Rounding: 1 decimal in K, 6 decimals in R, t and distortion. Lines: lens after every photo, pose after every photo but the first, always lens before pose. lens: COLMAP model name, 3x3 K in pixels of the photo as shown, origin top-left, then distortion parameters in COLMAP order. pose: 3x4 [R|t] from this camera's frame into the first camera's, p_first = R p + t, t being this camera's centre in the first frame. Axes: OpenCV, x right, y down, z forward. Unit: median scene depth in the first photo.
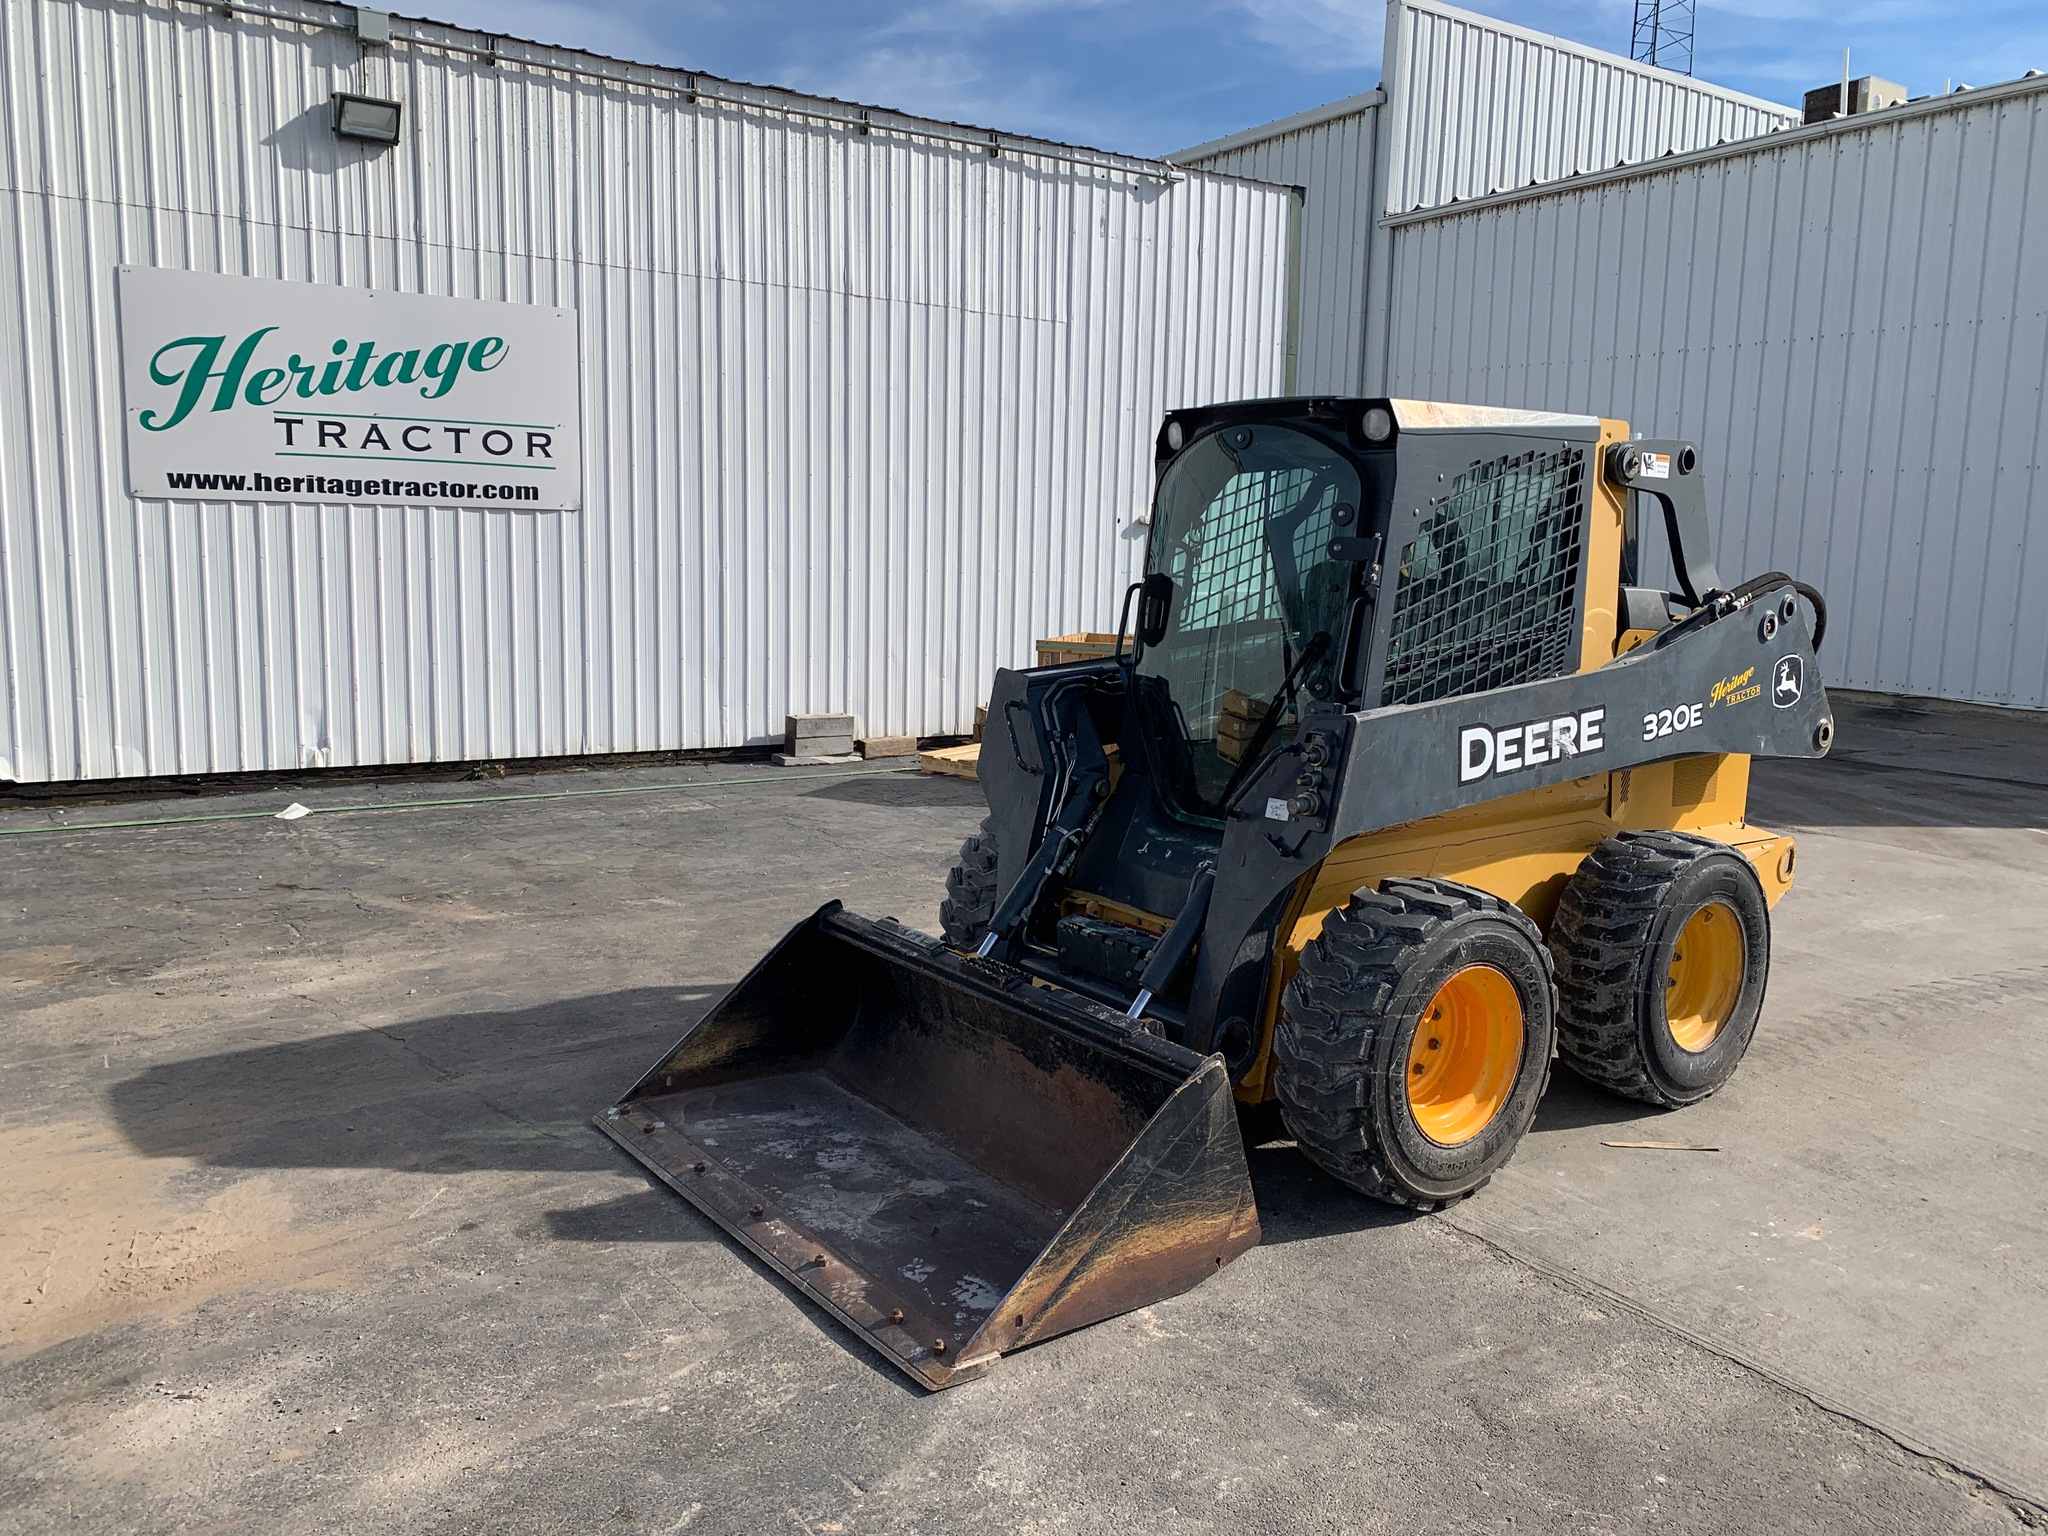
lens RADIAL K [[1558.3, 0, 1014.9], [0, 1558.3, 782.0], [0, 0, 1]] dist [0.012567, 0.001935]
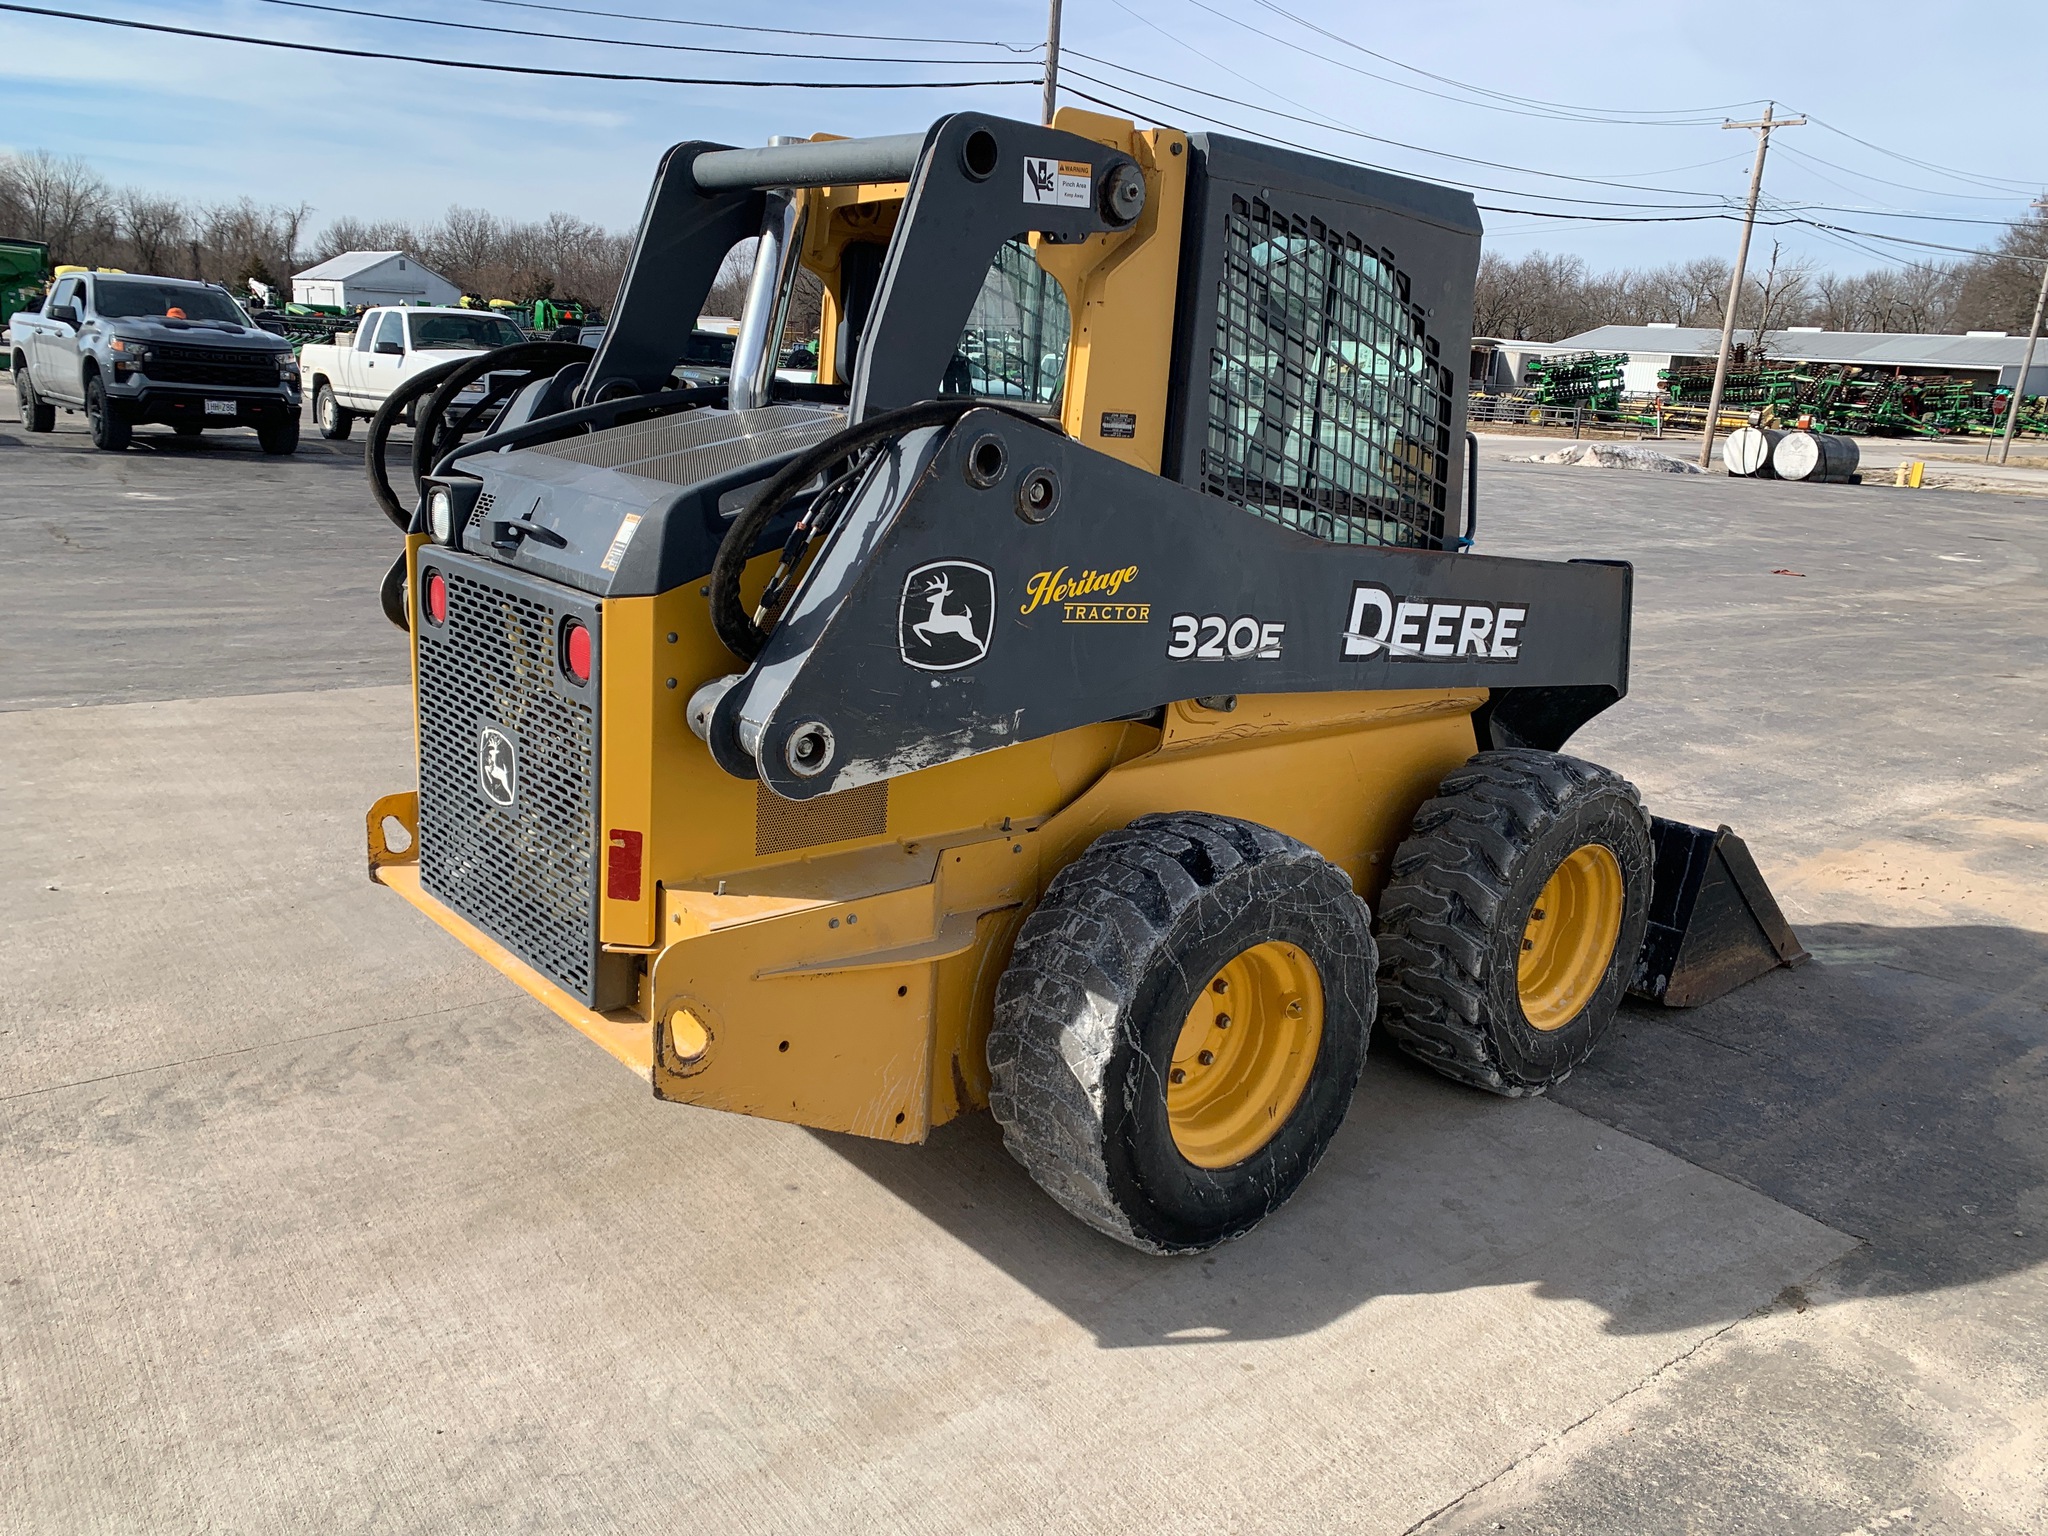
lens RADIAL K [[1553.1, 0, 1027.4], [0, 1553.1, 784.4], [0, 0, 1]] dist [0.054663, -0.056334]
pose [[-0.993151, -0.060602, -0.099896, 0.198283], [-0.096442, 0.907843, 0.408068, -0.145879], [0.065960, 0.414907, -0.907470, 0.971993]]
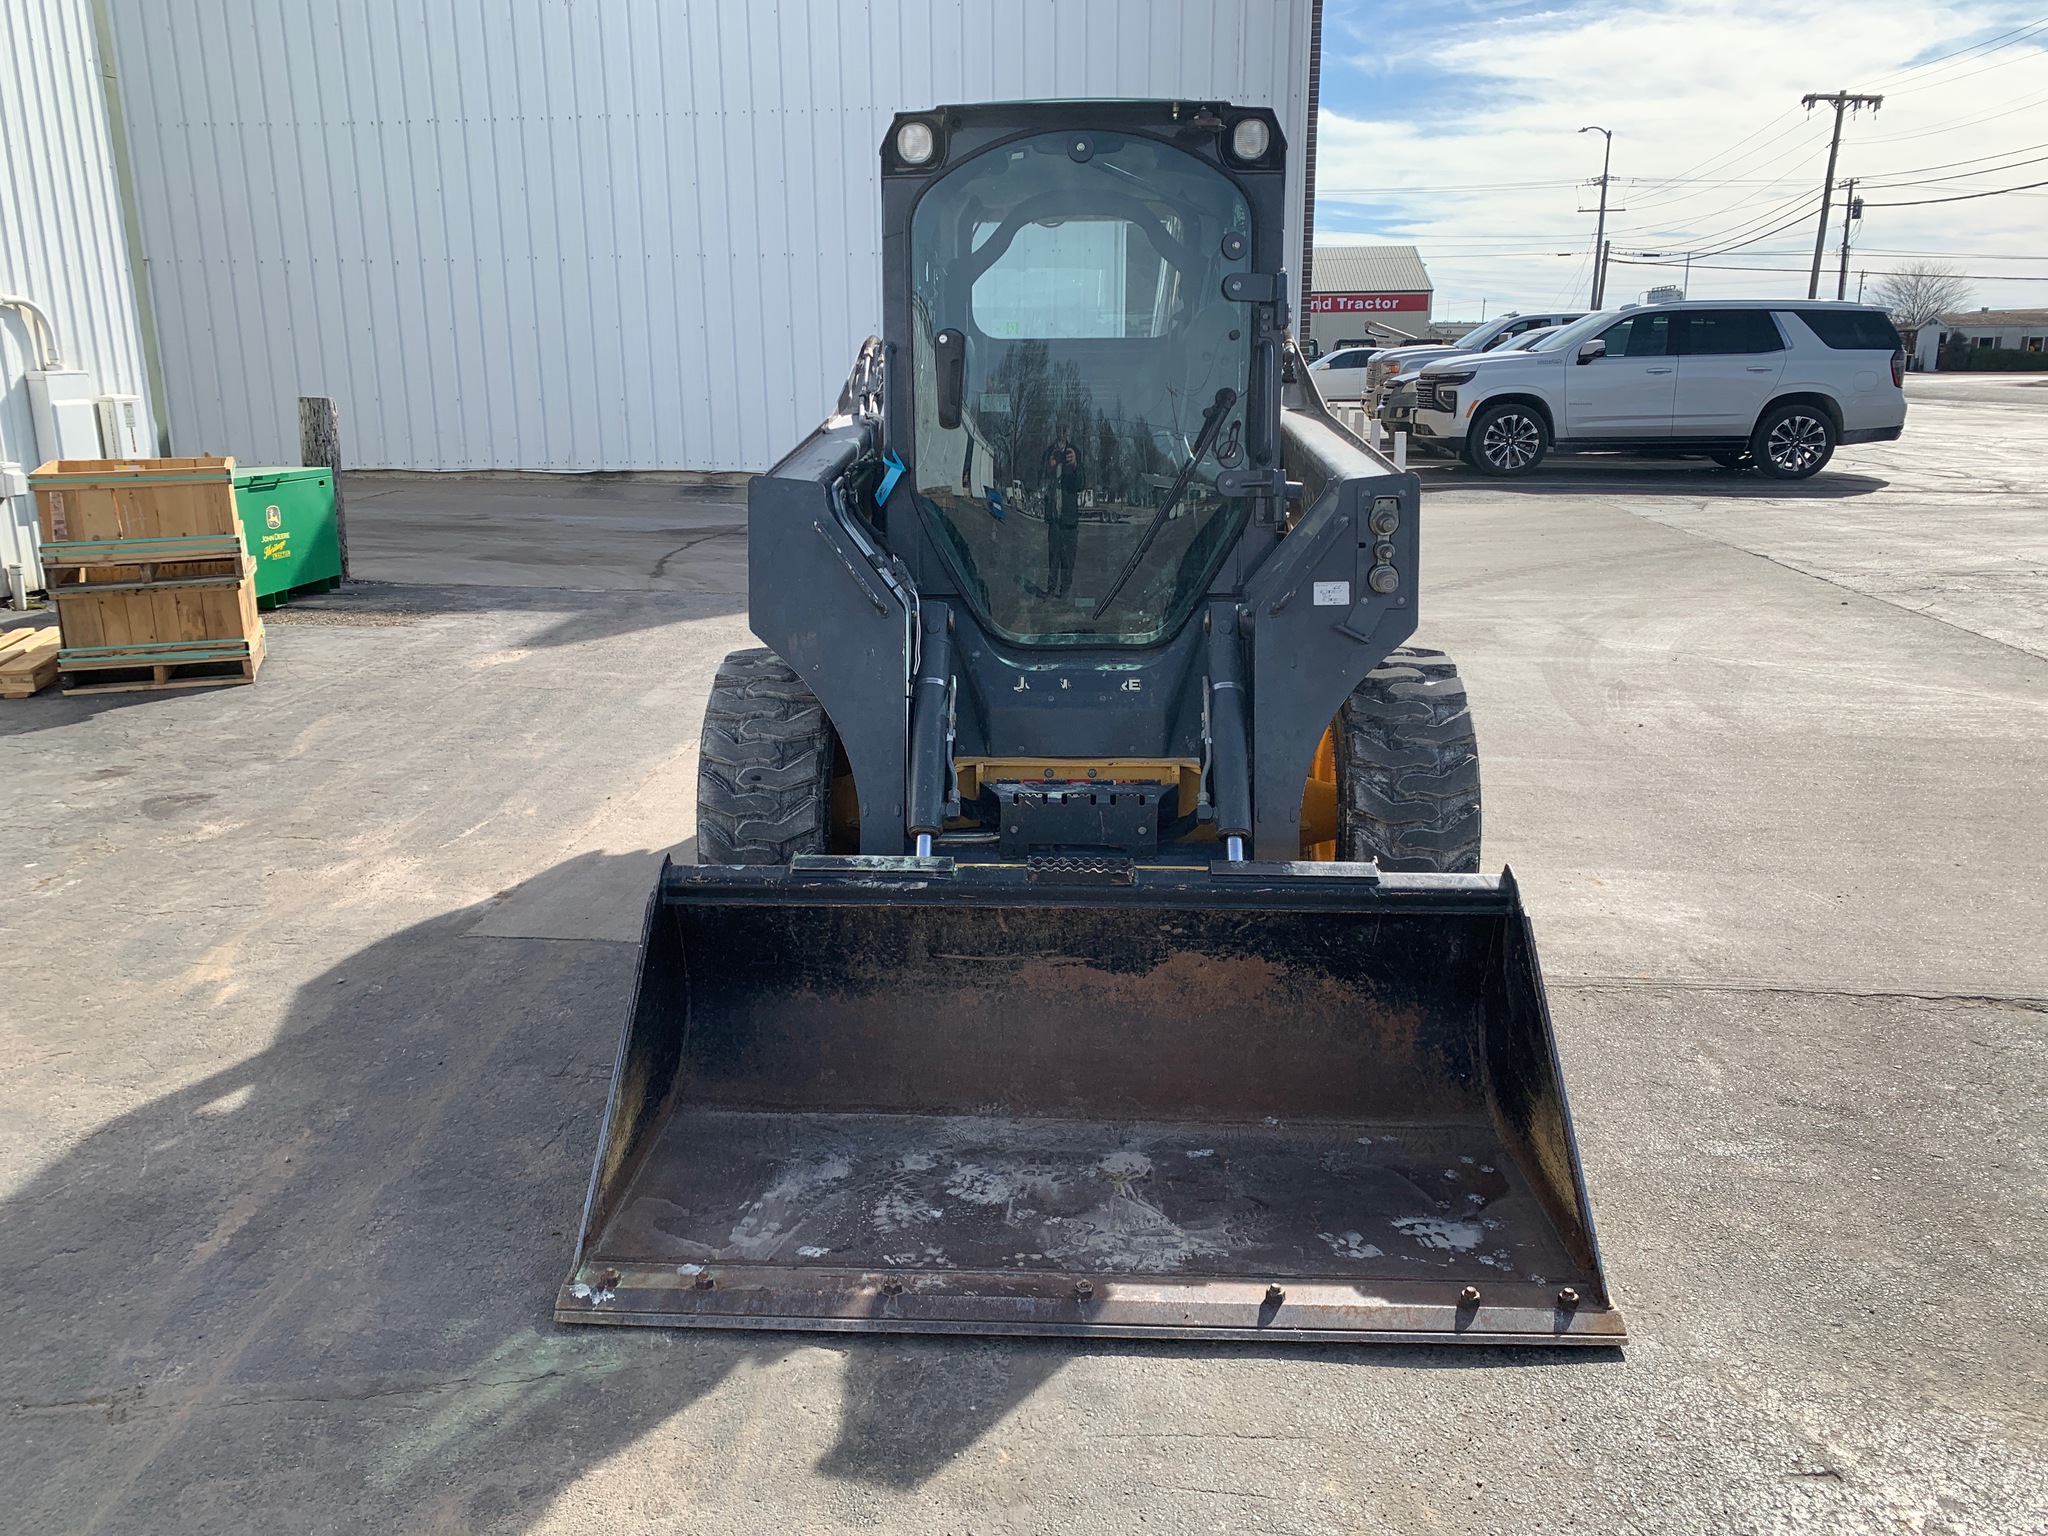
lens RADIAL K [[1571.9, 0, 1000.7], [0, 1571.9, 762.8], [0, 0, 1]] dist [0.015939, -0.002285]
pose [[0.636159, -0.225983, 0.737722, -0.279657], [0.141749, 0.974102, 0.176159, -0.032237], [-0.758425, -0.007494, 0.651717, 0.253854]]
